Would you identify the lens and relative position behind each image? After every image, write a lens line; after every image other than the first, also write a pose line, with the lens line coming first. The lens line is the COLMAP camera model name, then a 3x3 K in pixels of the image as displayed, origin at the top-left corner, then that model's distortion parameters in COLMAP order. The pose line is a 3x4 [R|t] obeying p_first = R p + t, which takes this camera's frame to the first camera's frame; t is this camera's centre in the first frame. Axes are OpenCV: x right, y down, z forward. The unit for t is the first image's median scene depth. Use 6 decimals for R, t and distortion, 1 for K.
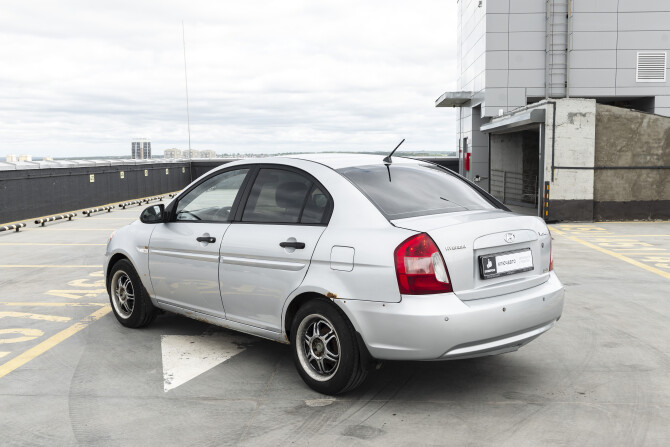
lens RADIAL K [[753.0, 0, 335.0], [0, 753.0, 223.5], [0, 0, 1]] dist [-0.028726, -0.004758]
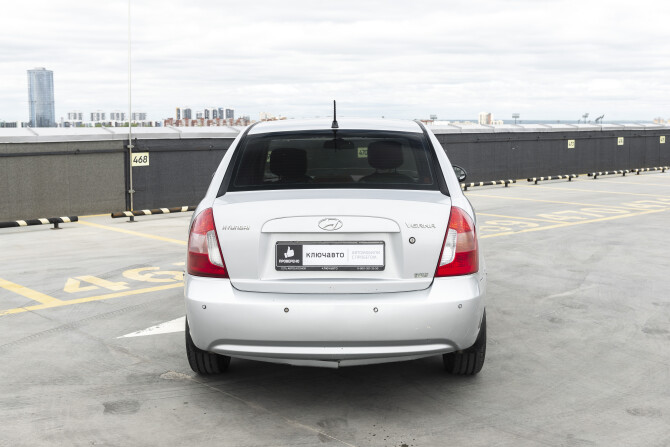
lens RADIAL K [[821.8, 0, 335.0], [0, 821.8, 223.5], [0, 0, 1]] dist [-0.006373, -0.023834]
pose [[0.719213, 0.090372, -0.688888, 0.232214], [-0.065253, 0.995908, 0.062523, -0.010067], [0.691719, -0.000015, 0.722167, 0.105930]]
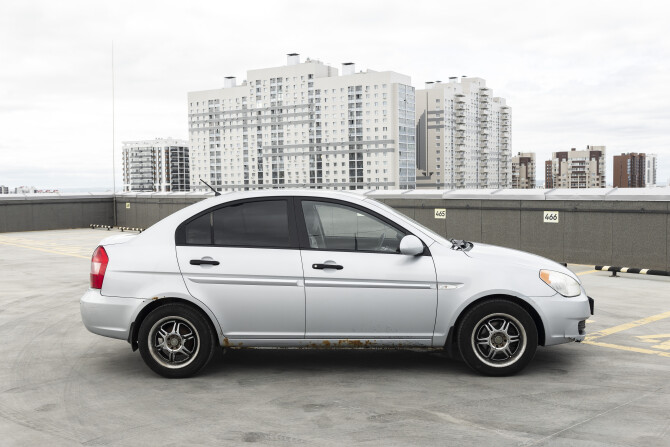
lens RADIAL K [[725.8, 0, 335.0], [0, 725.8, 223.5], [0, 0, 1]] dist [-0.003136, -0.008443]
pose [[-0.719325, 0.058048, -0.692244, 0.253707], [-0.041672, 0.991102, 0.126411, -0.065051], [0.693423, 0.119777, -0.710506, 0.653520]]
